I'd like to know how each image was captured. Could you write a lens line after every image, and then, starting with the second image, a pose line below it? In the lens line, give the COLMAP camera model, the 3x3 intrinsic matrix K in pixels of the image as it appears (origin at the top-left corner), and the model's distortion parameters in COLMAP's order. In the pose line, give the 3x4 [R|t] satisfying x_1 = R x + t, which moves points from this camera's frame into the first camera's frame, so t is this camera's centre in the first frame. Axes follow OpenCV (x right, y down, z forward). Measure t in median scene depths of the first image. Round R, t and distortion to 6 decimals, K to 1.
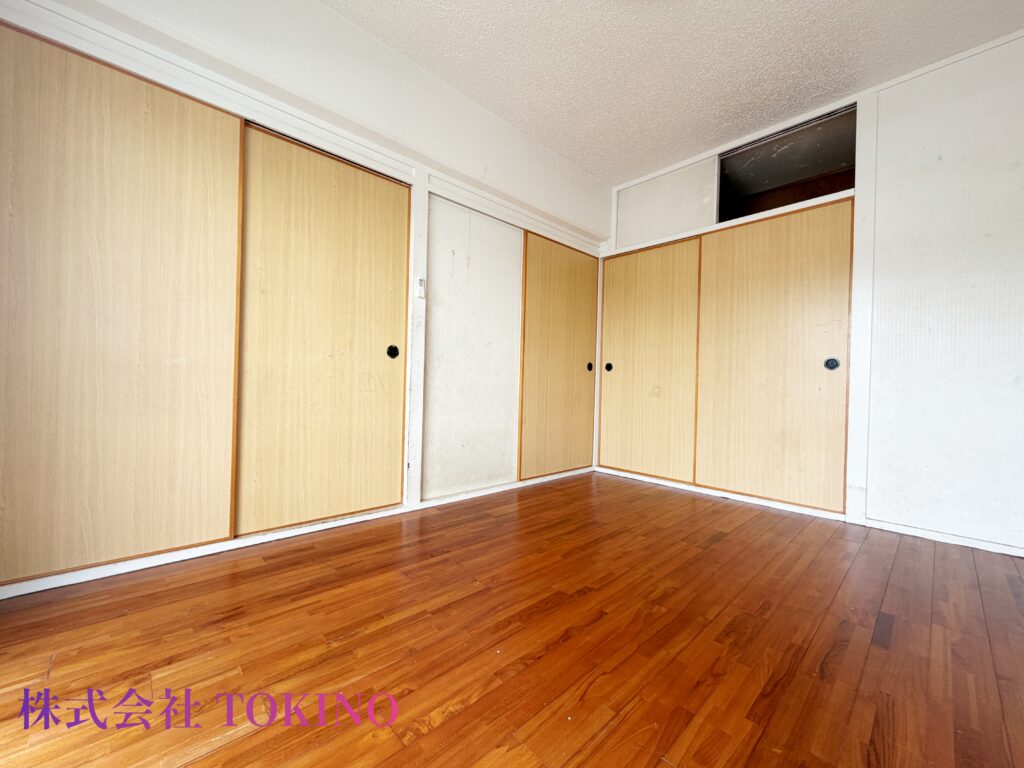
lens RADIAL K [[408.6, 0, 511.2], [0, 408.6, 383.7], [0, 0, 1]] dist [-0.000690, 0.000014]
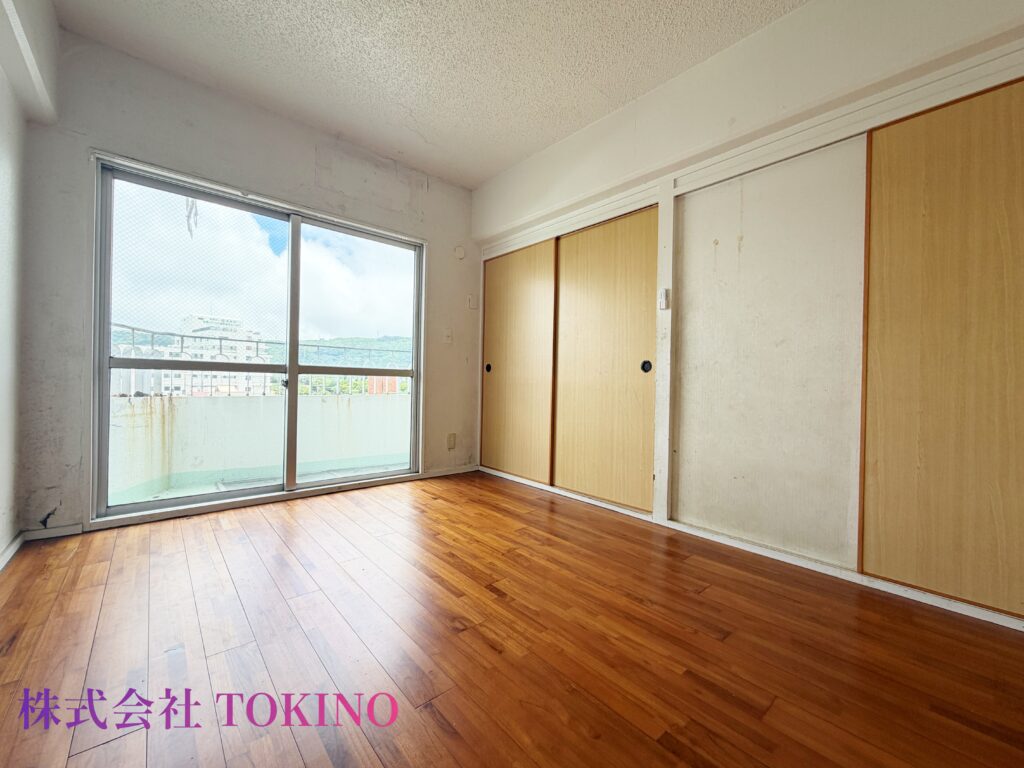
lens RADIAL K [[408.6, 0, 508.9], [0, 408.6, 384.5], [0, 0, 1]] dist [-0.000690, 0.000014]
pose [[-0.038073, -0.022874, -0.999013, 0.766417], [-0.026285, 0.999415, -0.021881, 0.002500], [0.998929, 0.025426, -0.038652, 0.660477]]
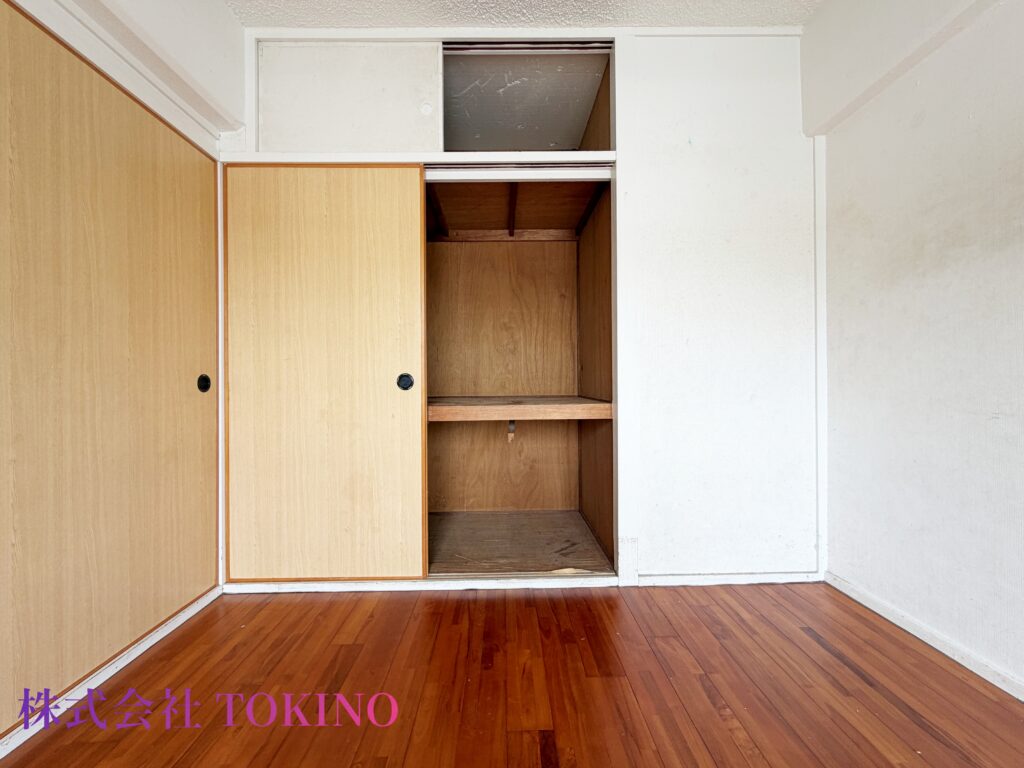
lens RADIAL K [[408.6, 0, 512.2], [0, 408.6, 385.8], [0, 0, 1]] dist [-0.000690, 0.000014]
pose [[0.678054, -0.033823, 0.734234, 0.128527], [0.024174, 0.999426, 0.023715, -0.060710], [-0.734615, 0.001669, 0.678482, 0.618449]]
